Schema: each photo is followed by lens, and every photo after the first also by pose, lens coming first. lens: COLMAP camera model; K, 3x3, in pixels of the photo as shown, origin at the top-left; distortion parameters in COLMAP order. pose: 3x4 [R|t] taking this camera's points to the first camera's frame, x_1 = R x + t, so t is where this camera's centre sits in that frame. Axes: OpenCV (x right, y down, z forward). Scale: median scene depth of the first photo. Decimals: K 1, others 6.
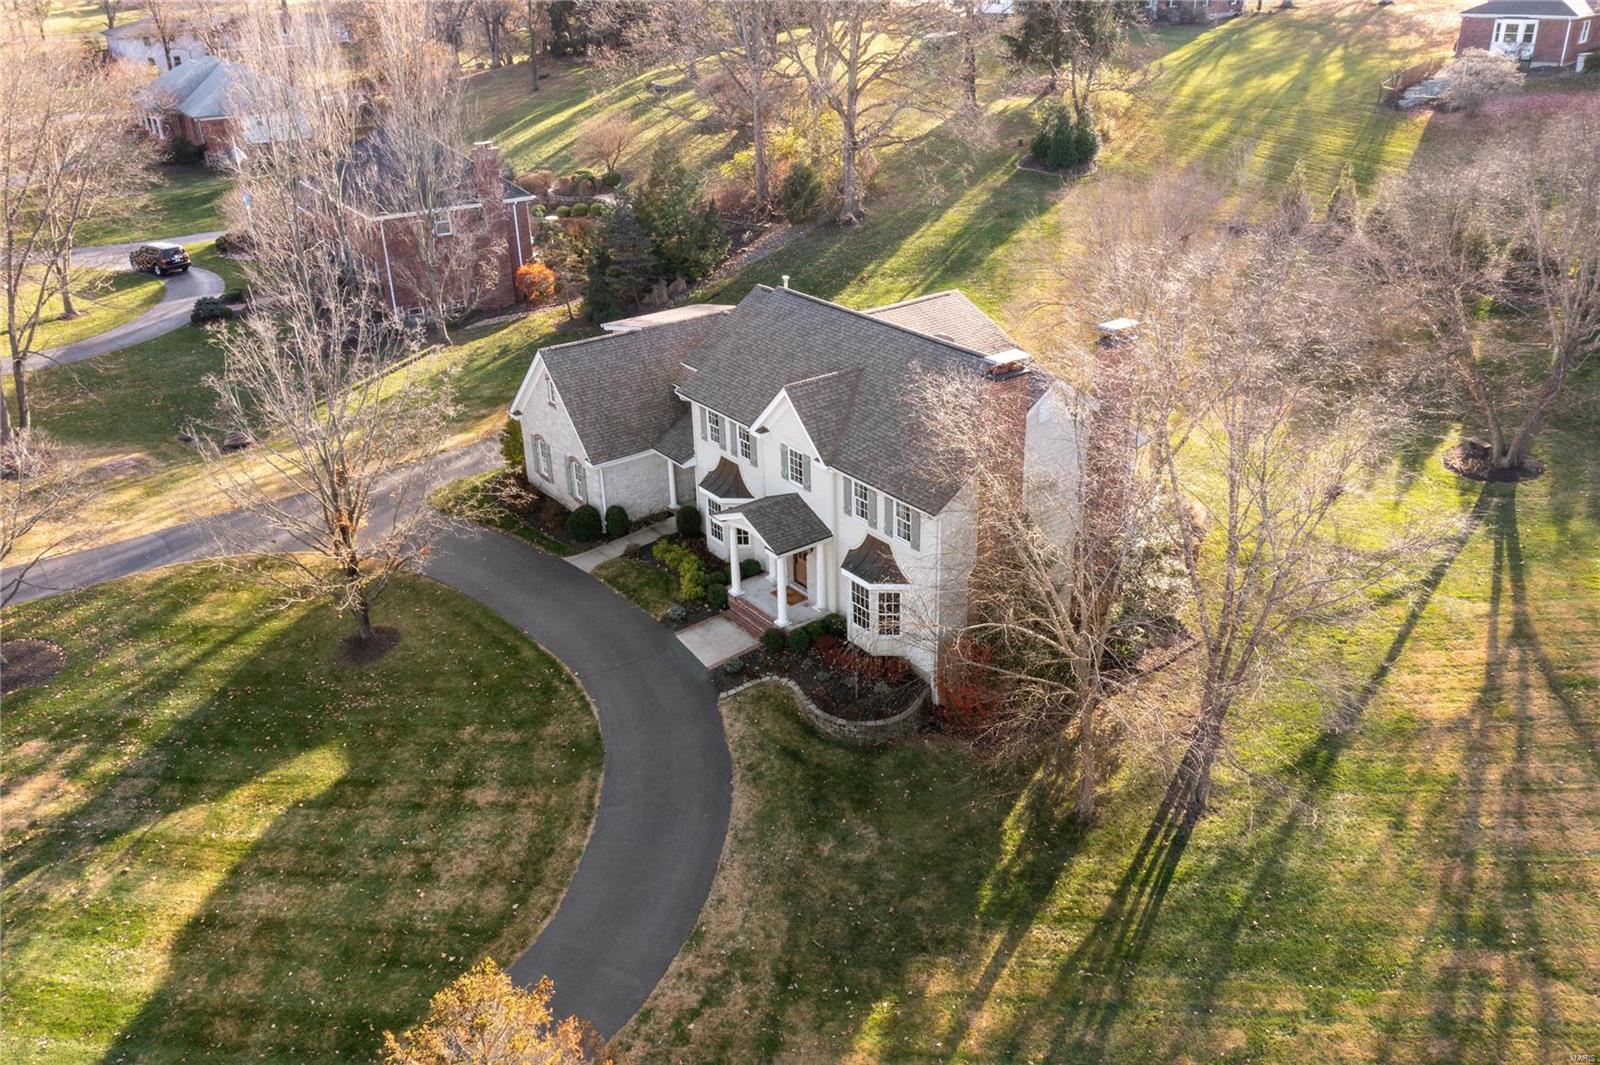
lens RADIAL K [[1260.0, 0, 800.0], [0, 1260.0, 532.5], [0, 0, 1]] dist [0.003874, -0.007378]
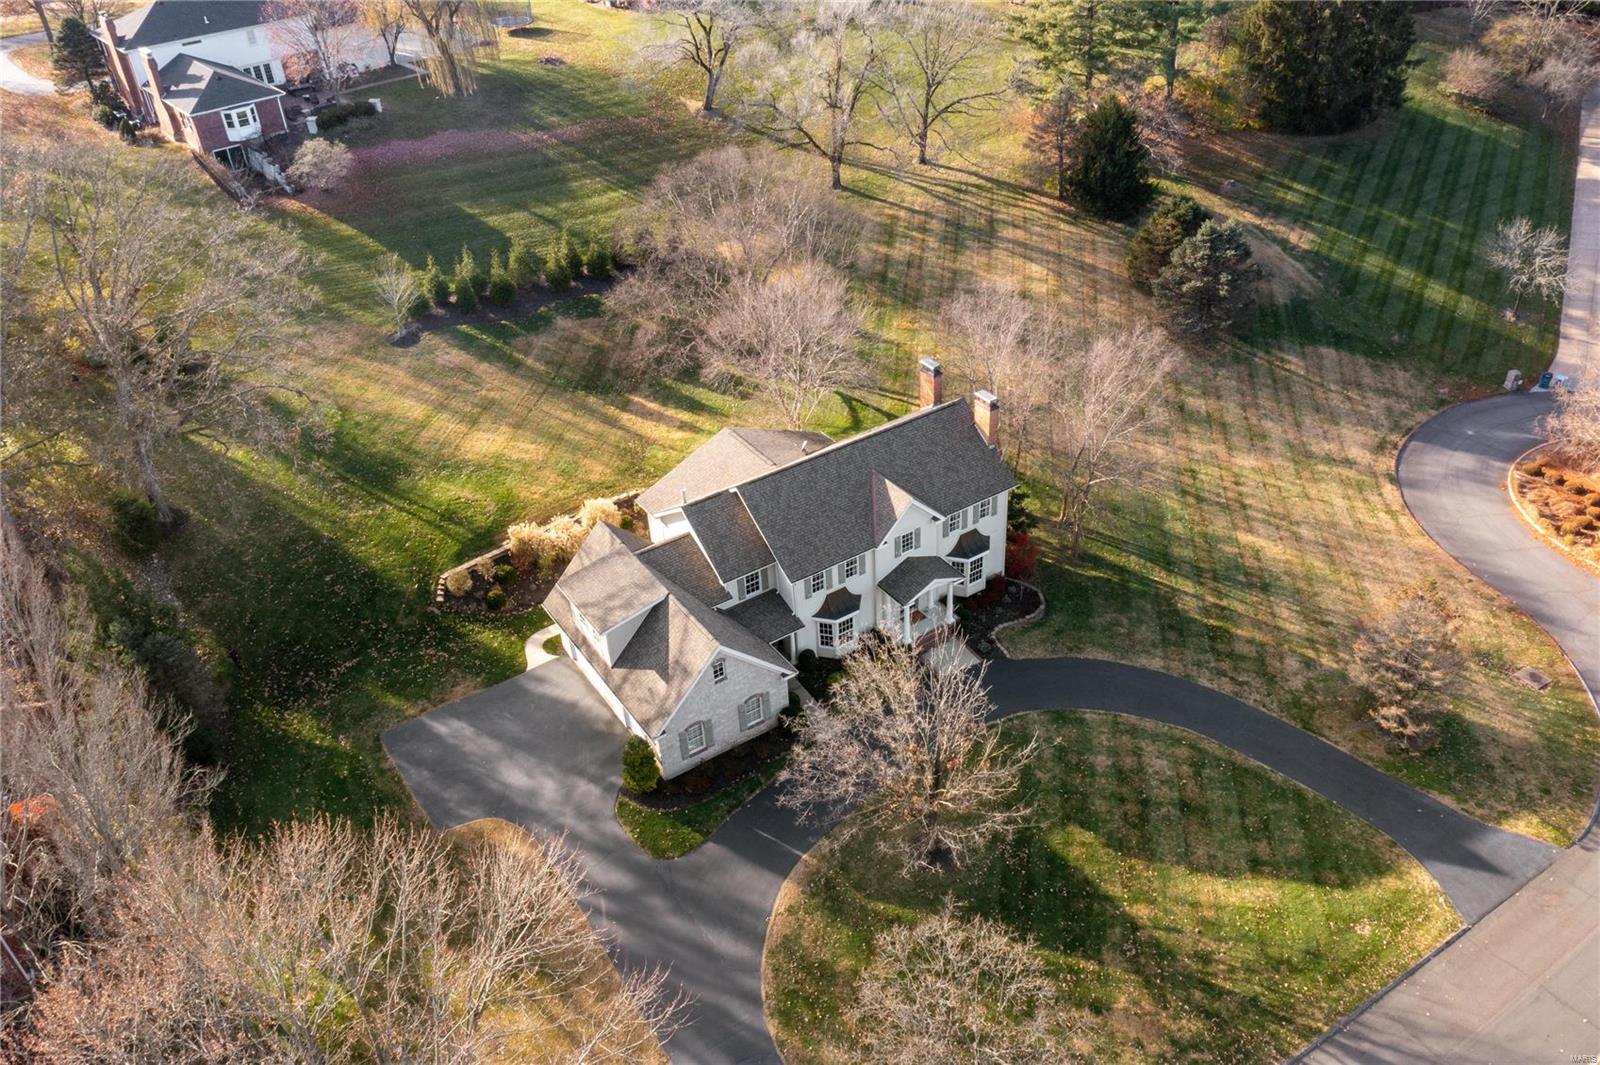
lens RADIAL K [[1260.0, 0, 800.0], [0, 1260.0, 532.5], [0, 0, 1]] dist [0.003874, -0.007378]
pose [[0.049742, -0.543282, 0.838075, -1.303750], [0.477472, 0.749950, 0.457816, -0.834977], [-0.877238, 0.377385, 0.296706, 0.657159]]
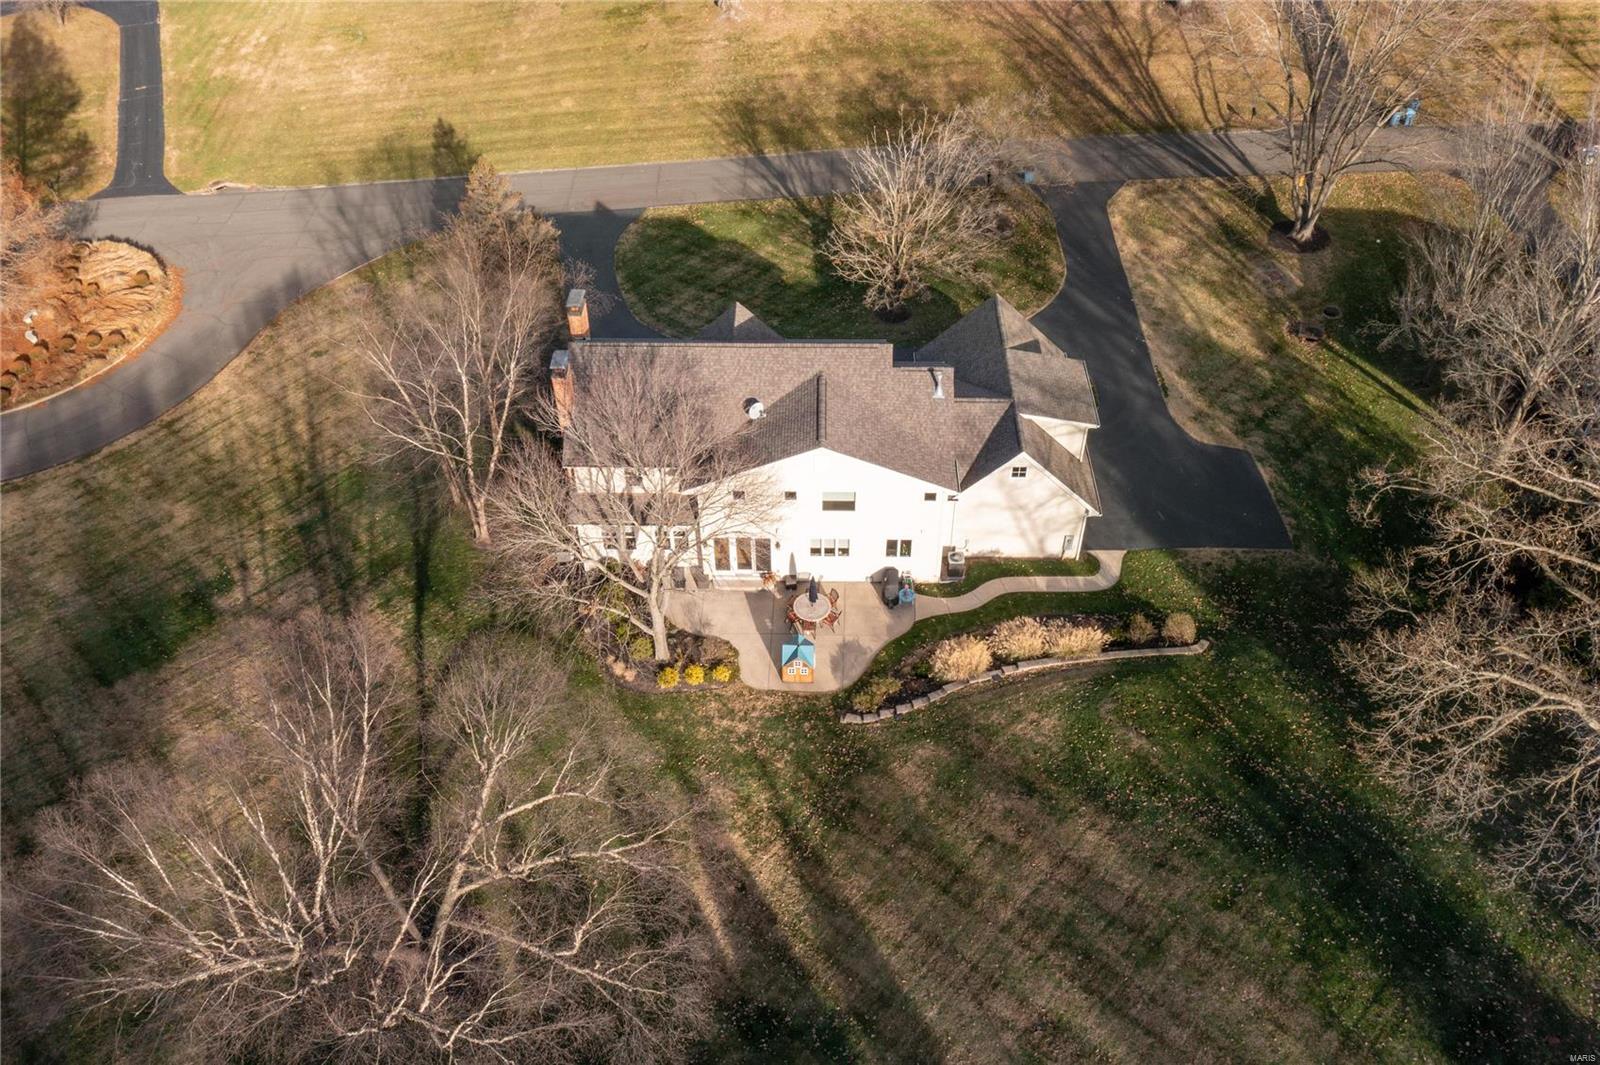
lens RADIAL K [[1260.0, 0, 800.0], [0, 1260.0, 532.5], [0, 0, 1]] dist [0.003874, -0.007378]
pose [[-0.593493, 0.570219, -0.567993, 0.925494], [-0.339302, 0.462678, 0.819026, -1.205819], [0.729822, 0.678808, -0.081119, 1.319048]]
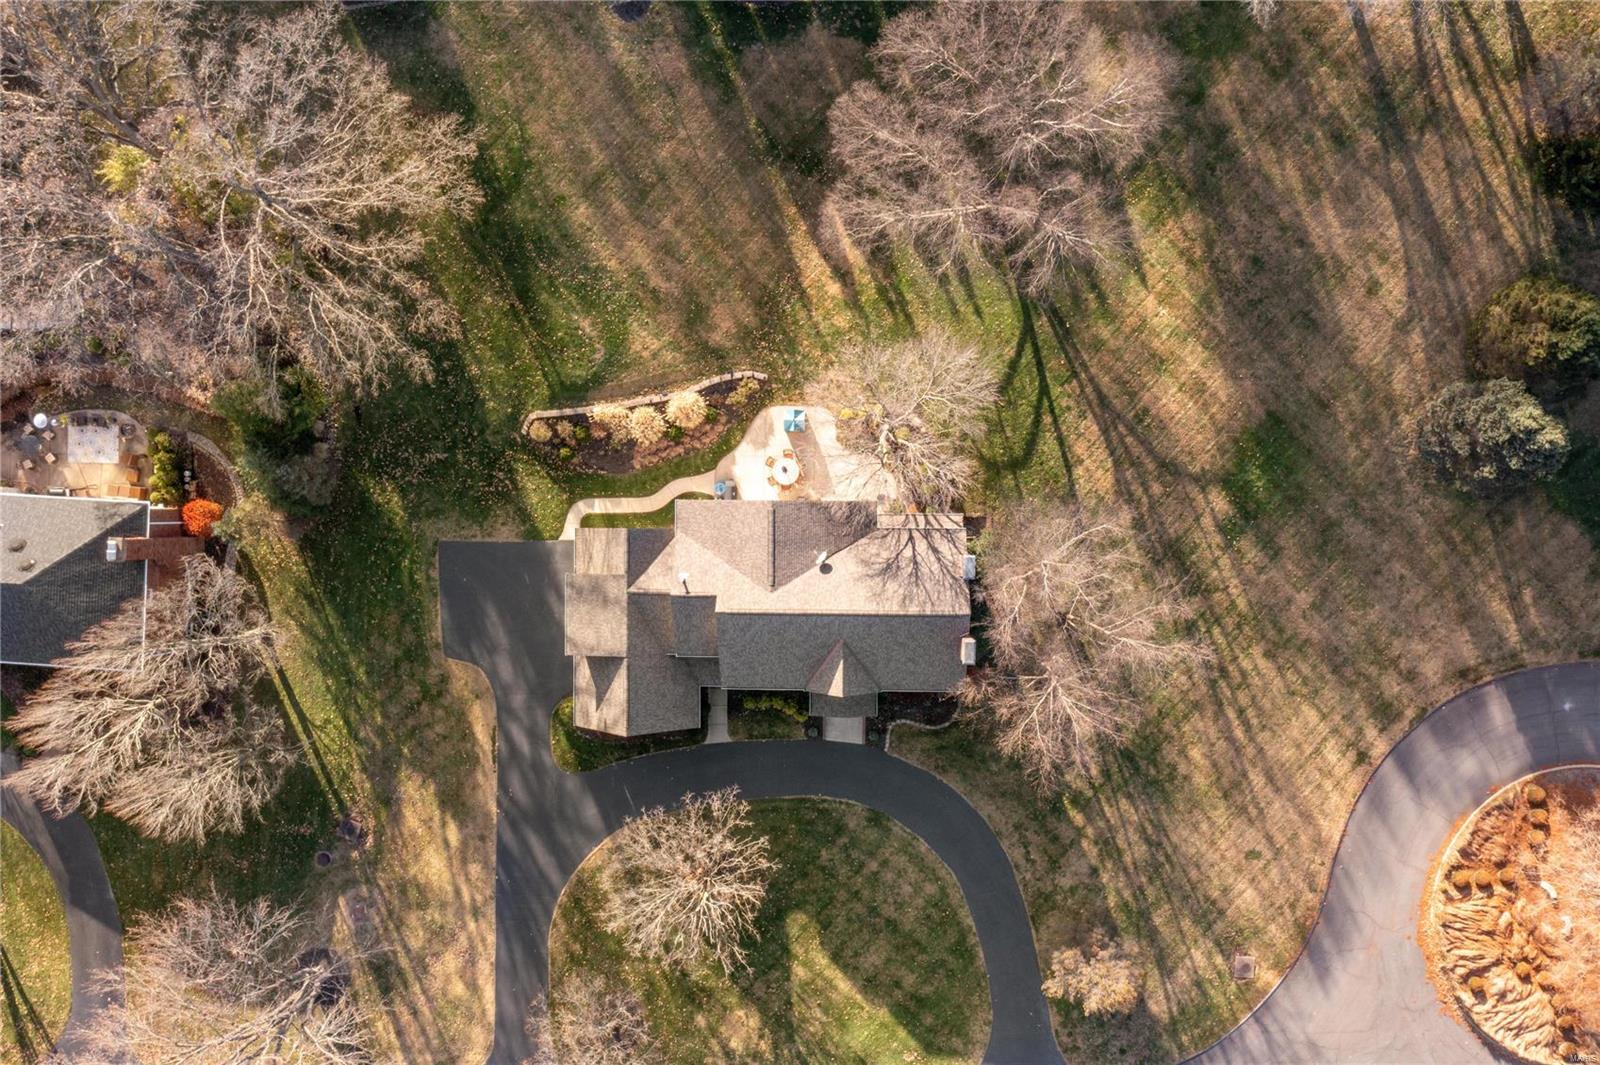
lens RADIAL K [[1260.0, 0, 800.0], [0, 1260.0, 532.5], [0, 0, 1]] dist [0.003874, -0.007378]
pose [[0.582018, -0.812813, -0.024312, 0.181446], [0.398338, 0.258912, 0.879938, -1.729247], [-0.708930, -0.521824, 0.474466, 0.298058]]
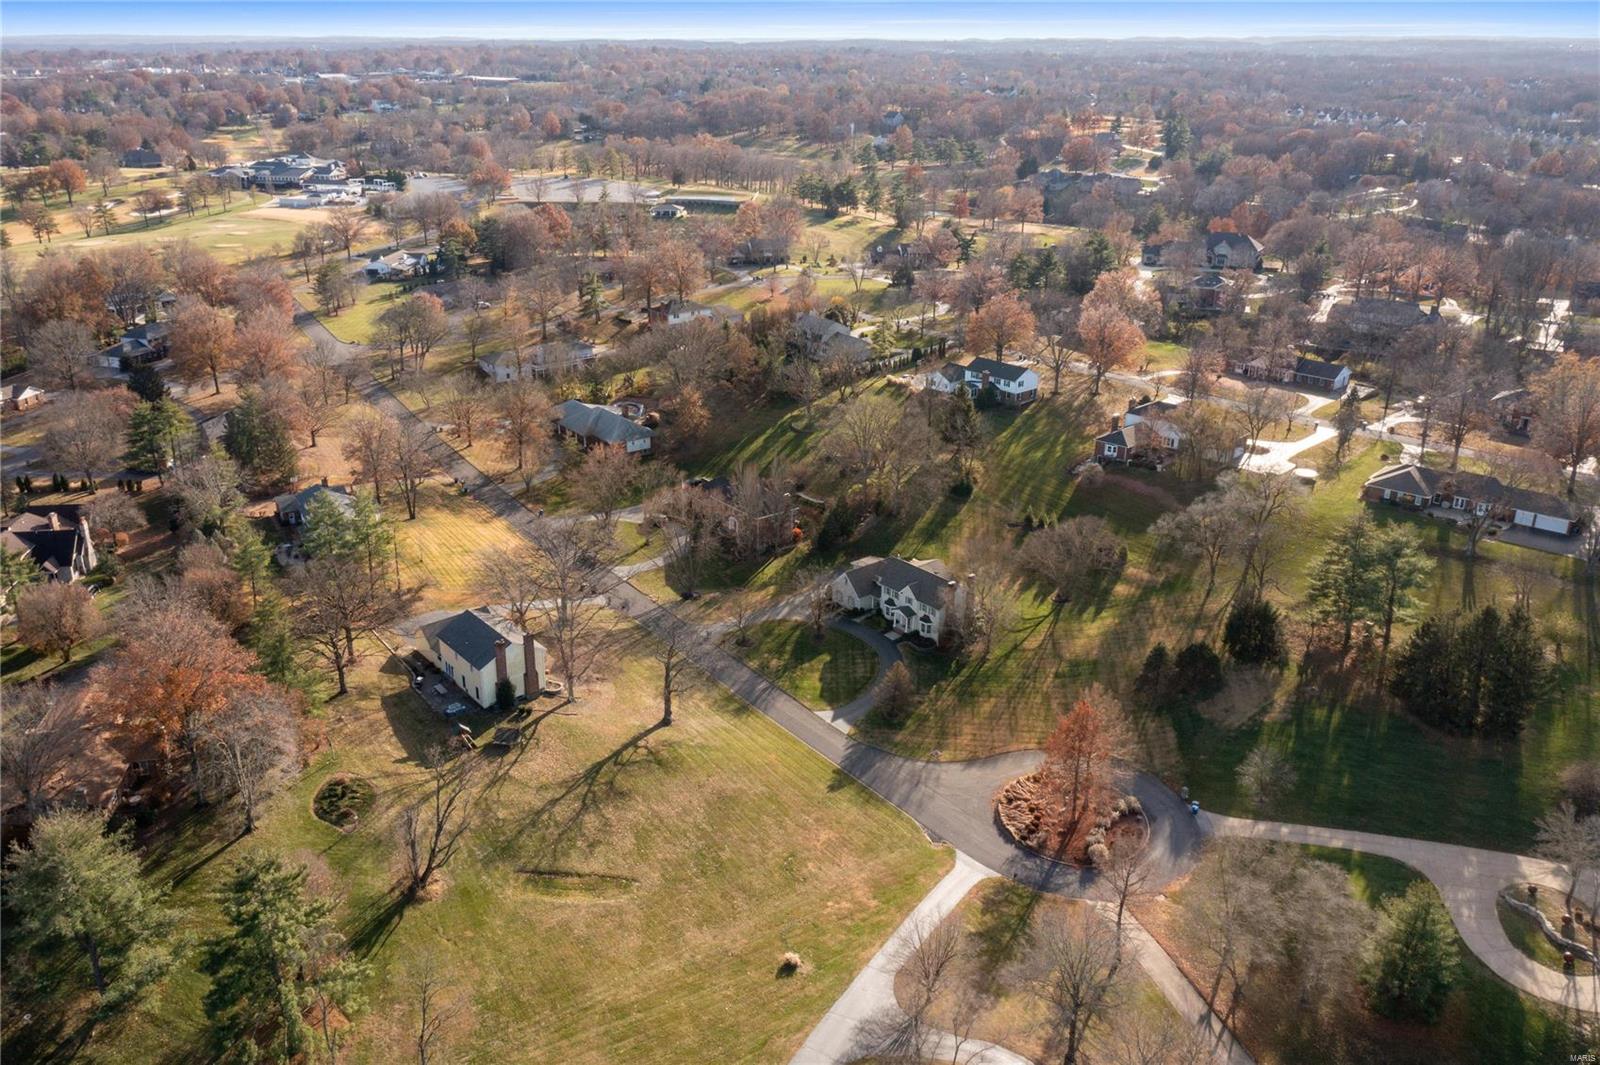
lens RADIAL K [[1260.0, 0, 800.0], [0, 1260.0, 532.5], [0, 0, 1]] dist [0.003874, -0.007378]
pose [[0.997481, 0.008188, 0.070456, -0.786699], [-0.002930, 0.997223, -0.074414, 0.052069], [-0.070870, 0.074020, 0.994735, -3.954999]]
